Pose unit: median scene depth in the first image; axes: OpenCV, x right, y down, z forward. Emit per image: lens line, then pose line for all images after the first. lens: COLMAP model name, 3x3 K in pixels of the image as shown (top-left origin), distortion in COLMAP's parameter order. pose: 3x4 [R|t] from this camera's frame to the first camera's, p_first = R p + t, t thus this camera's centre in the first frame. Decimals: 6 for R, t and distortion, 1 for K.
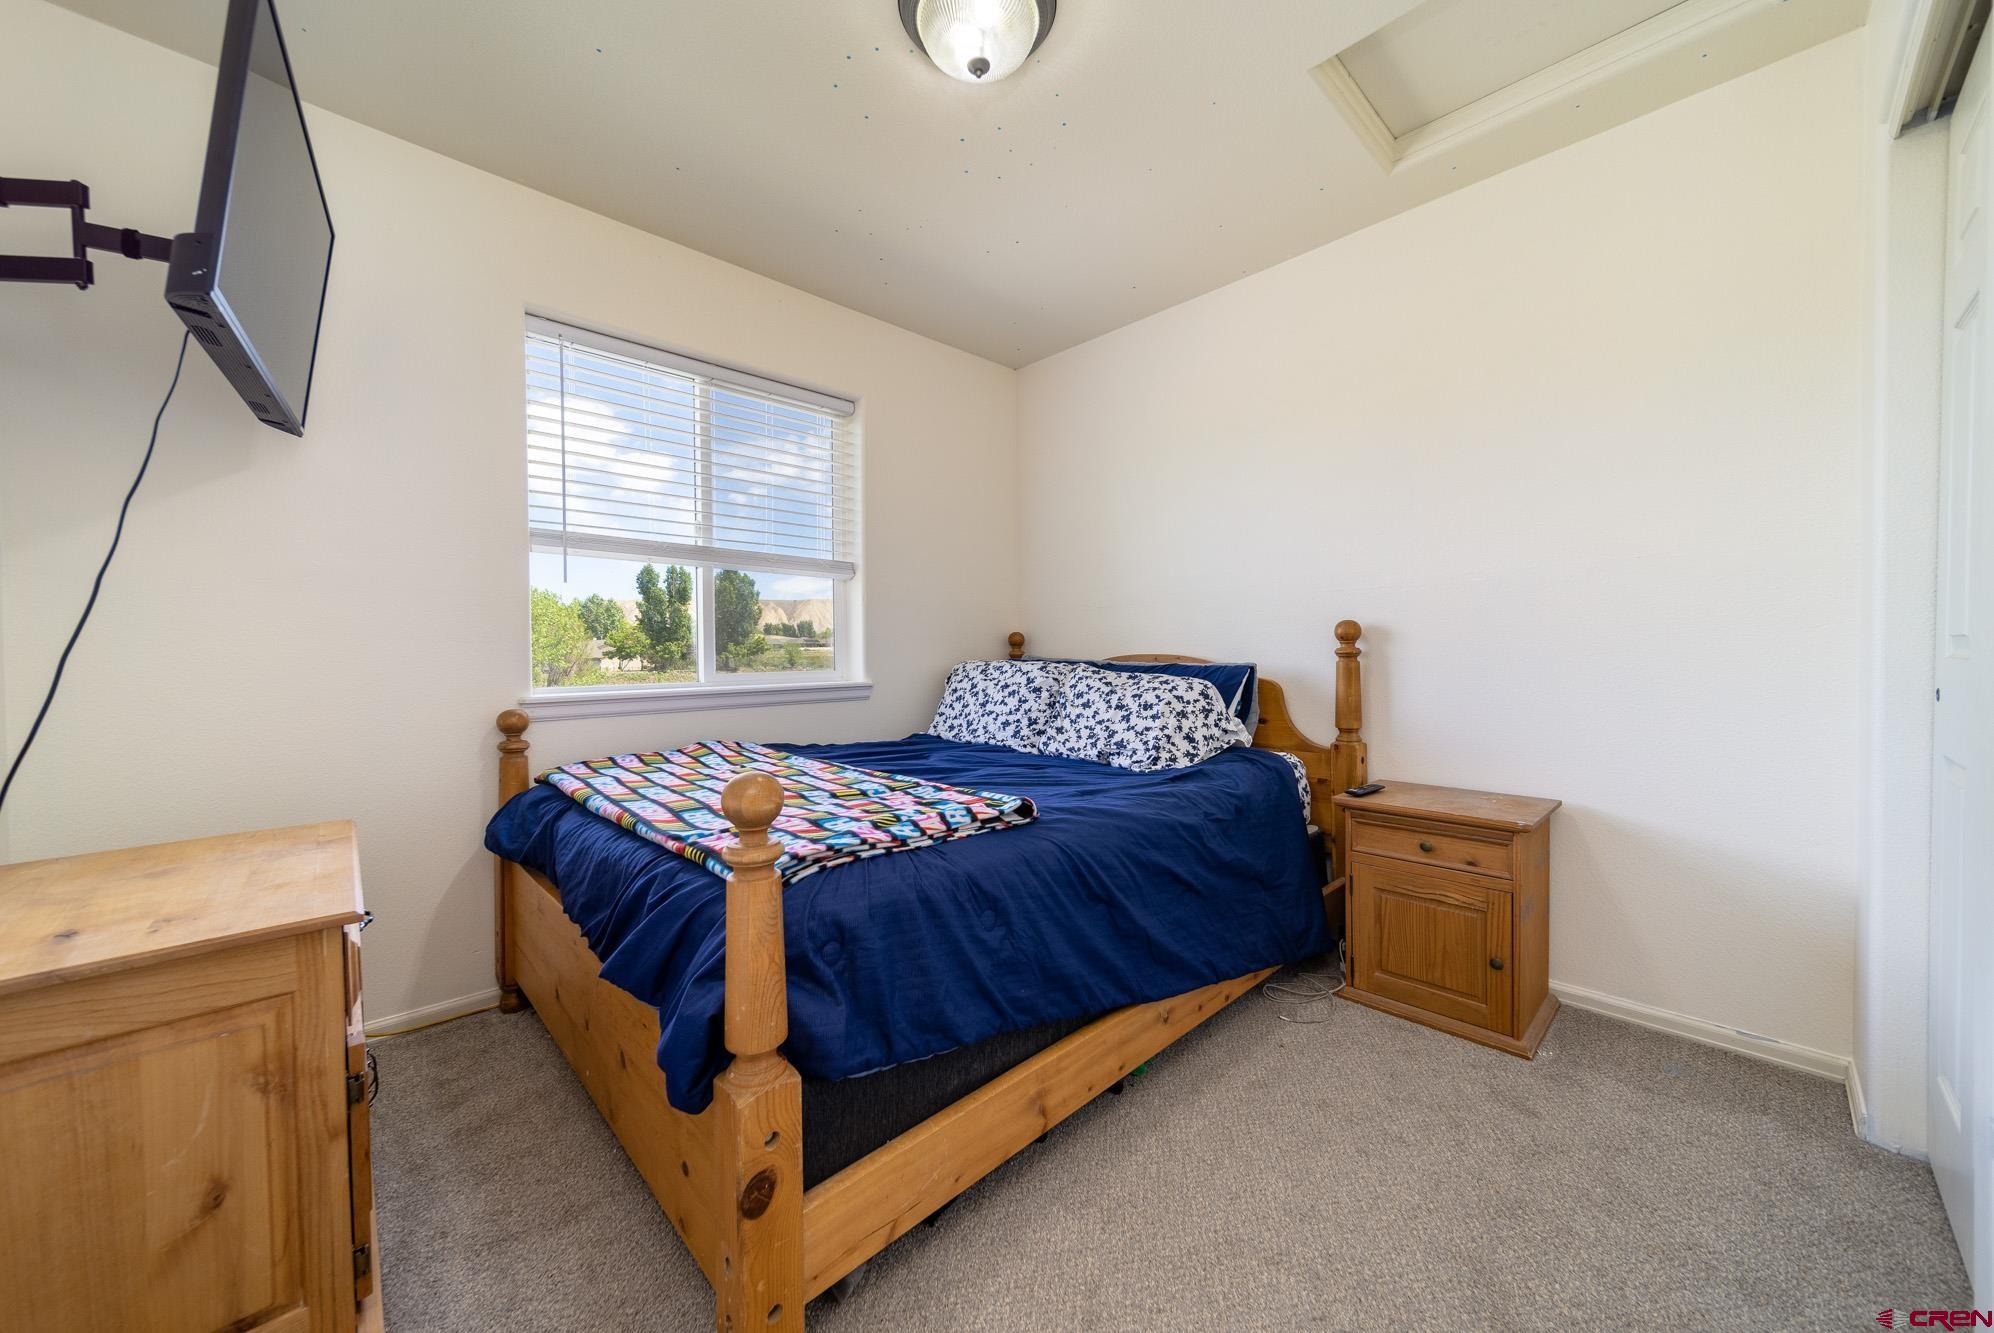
lens RADIAL K [[704.3, 0, 996.0], [0, 704.3, 656.6], [0, 0, 1]] dist [0.006963, -0.000160]
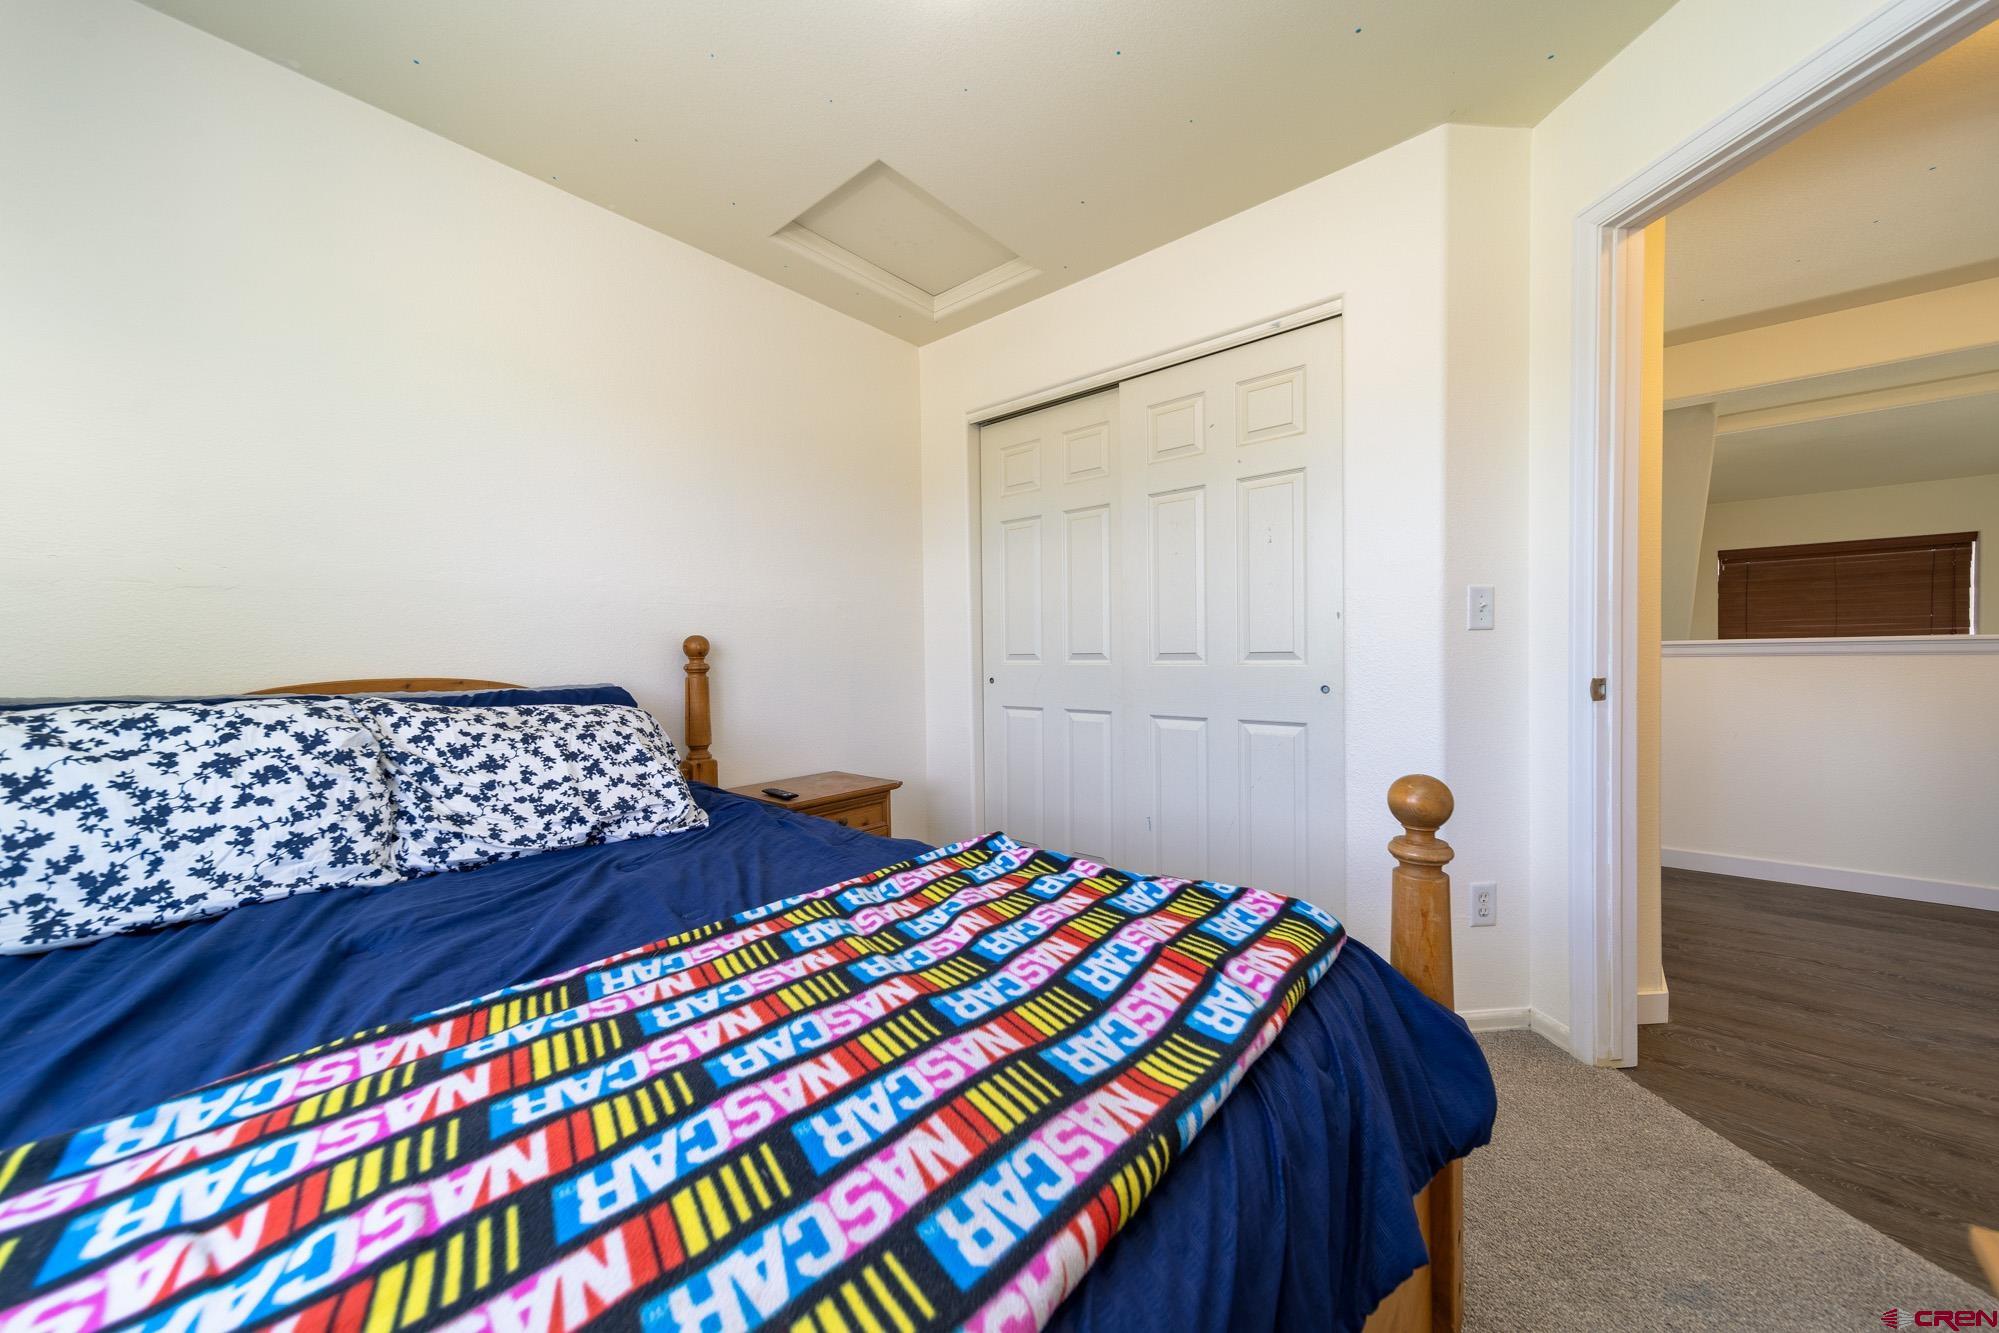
lens RADIAL K [[706.0, 0, 977.4], [0, 706.0, 671.8], [0, 0, 1]] dist [0.006963, -0.000160]
pose [[-0.091839, -0.018288, 0.995606, -0.554956], [0.016404, 0.999668, 0.019876, -0.015505], [-0.995639, 0.018157, -0.091509, 0.736321]]
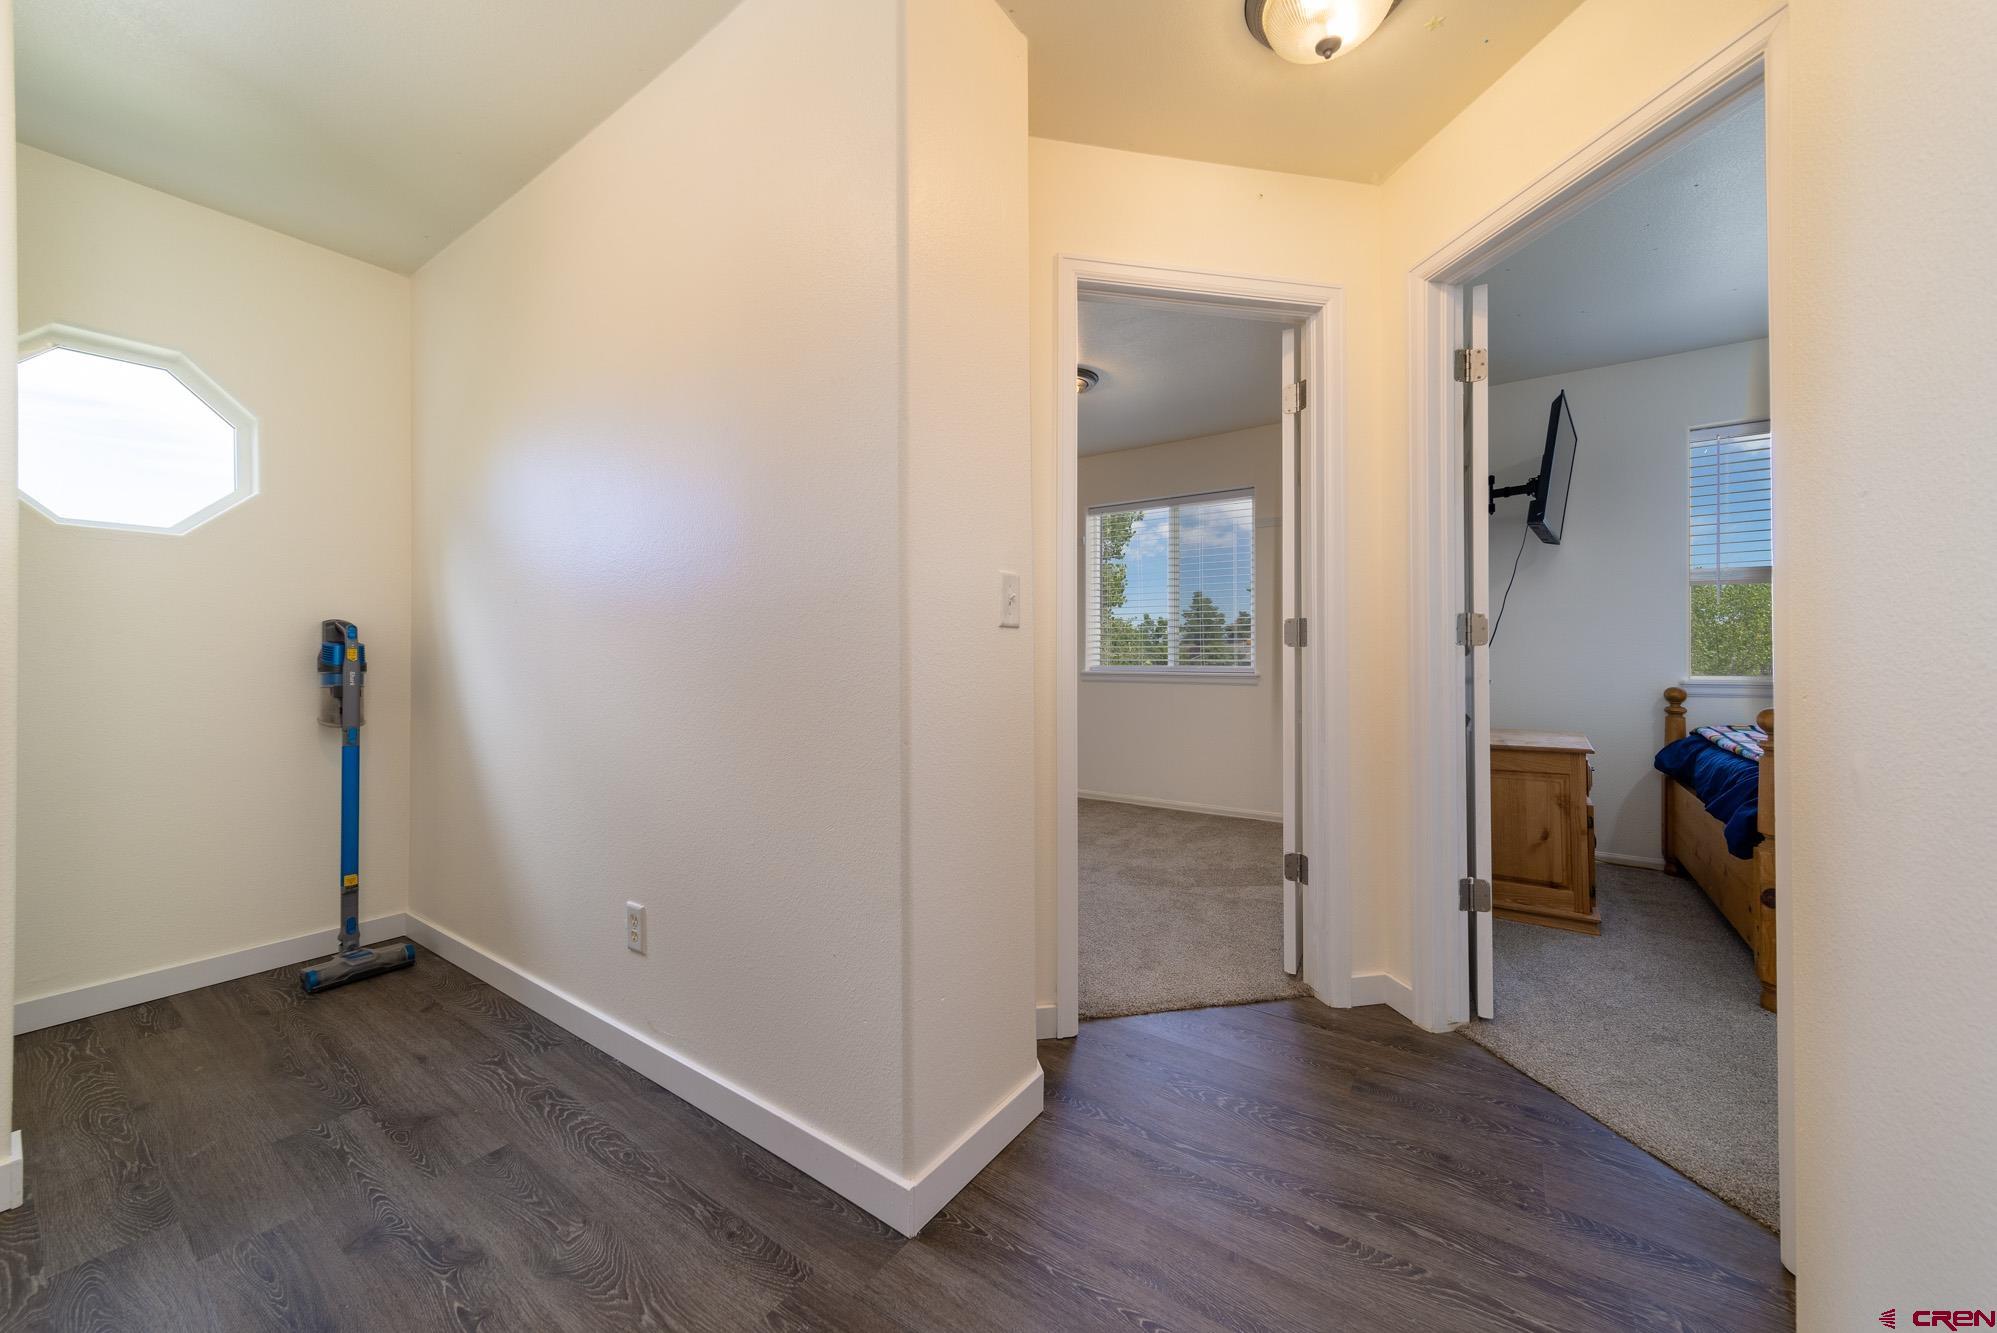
lens RADIAL K [[747.9, 0, 999.3], [0, 747.9, 653.3], [0, 0, 1]] dist [0.014459, 0.000078]
pose [[0.201706, 0.006390, -0.979425, 0.718553], [-0.009894, 0.999941, 0.004486, 0.006124], [0.979396, 0.008785, 0.201757, -0.886239]]
